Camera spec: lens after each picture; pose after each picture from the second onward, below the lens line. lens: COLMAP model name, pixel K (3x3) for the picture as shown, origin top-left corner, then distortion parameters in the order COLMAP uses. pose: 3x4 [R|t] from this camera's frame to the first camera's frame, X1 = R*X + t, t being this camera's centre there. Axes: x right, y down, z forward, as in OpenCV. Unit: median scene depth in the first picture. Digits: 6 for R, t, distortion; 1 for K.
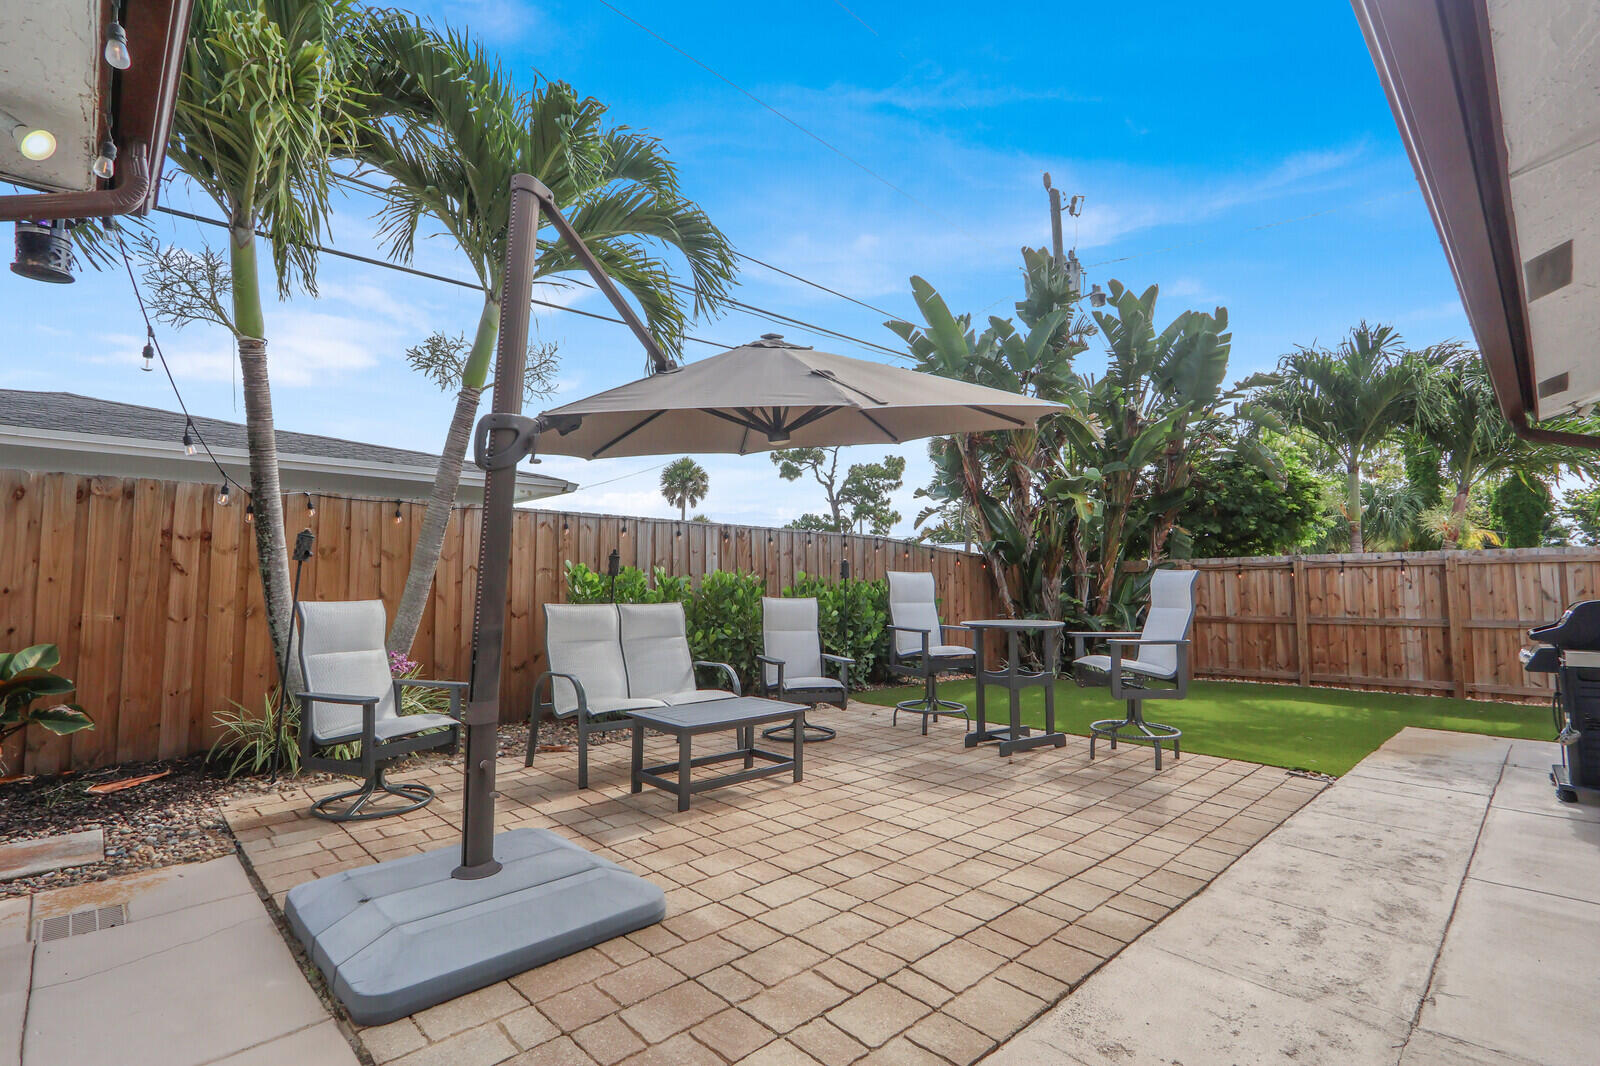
lens RADIAL K [[744.0, 0, 805.9], [0, 744.0, 536.3], [0, 0, 1]] dist [-0.003717, -0.000339]
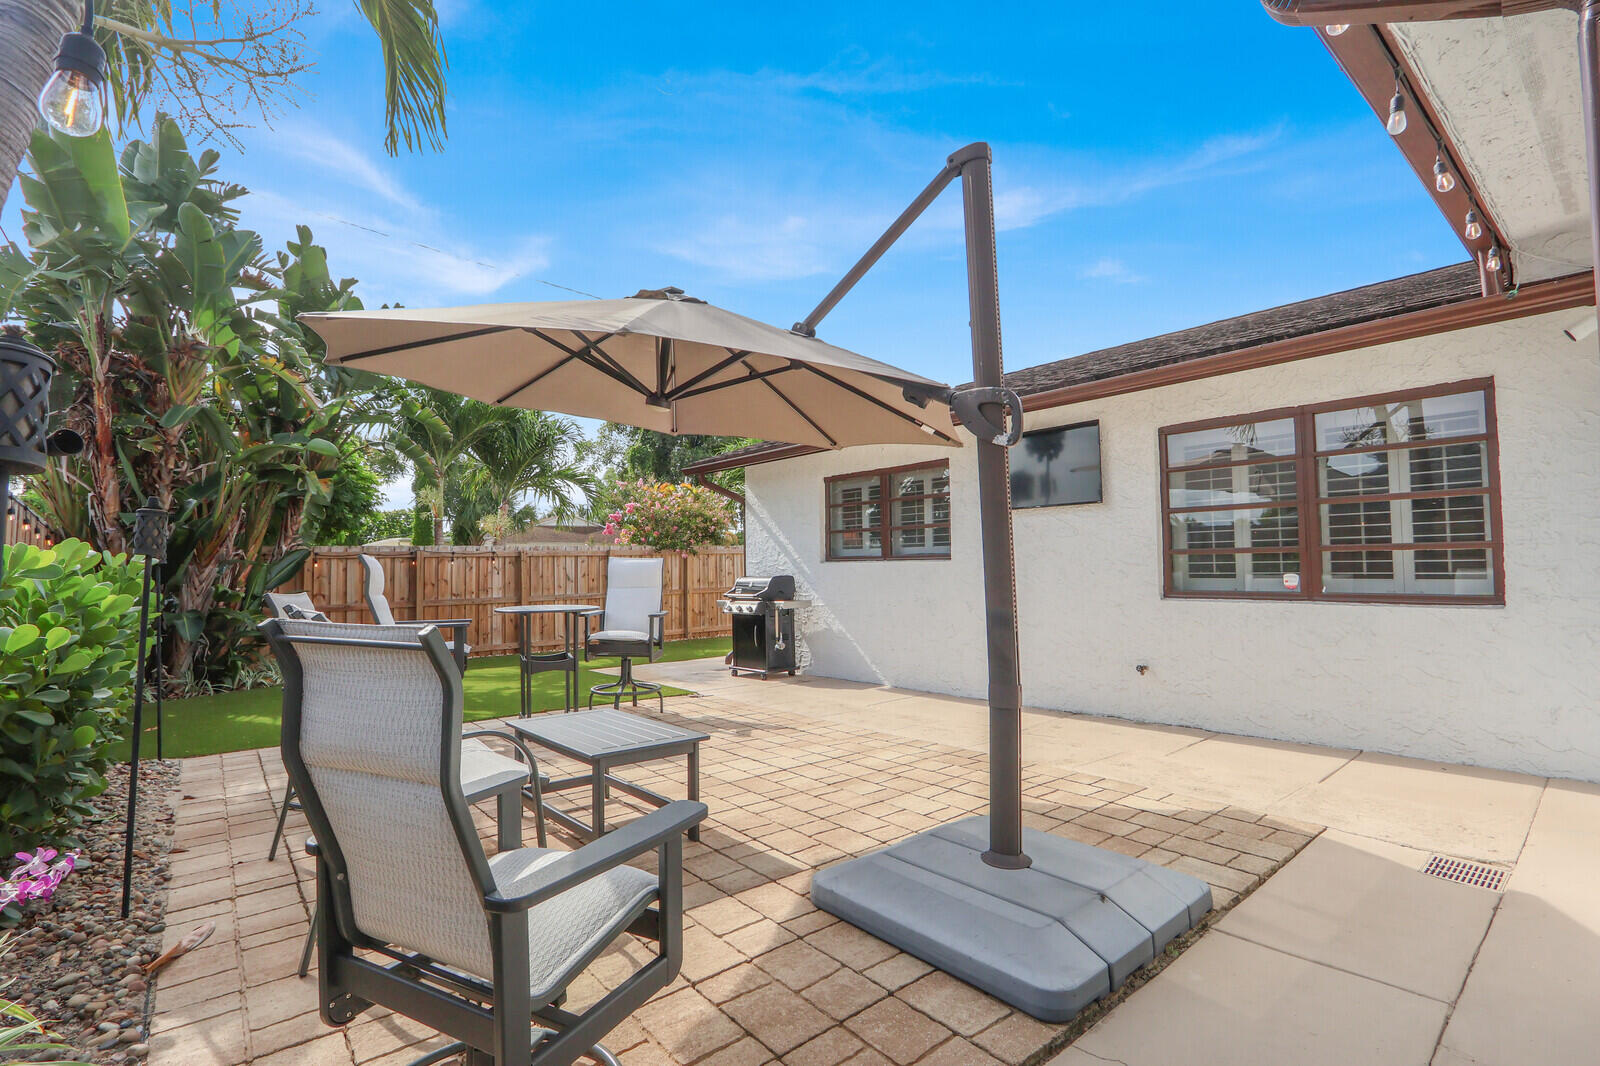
lens RADIAL K [[744.0, 0, 805.9], [0, 744.0, 536.3], [0, 0, 1]] dist [-0.003717, -0.000339]
pose [[0.066337, 0.042354, 0.996898, -1.004278], [-0.053547, 0.997810, -0.038829, 0.058253], [-0.996359, -0.050805, 0.068459, 0.846330]]
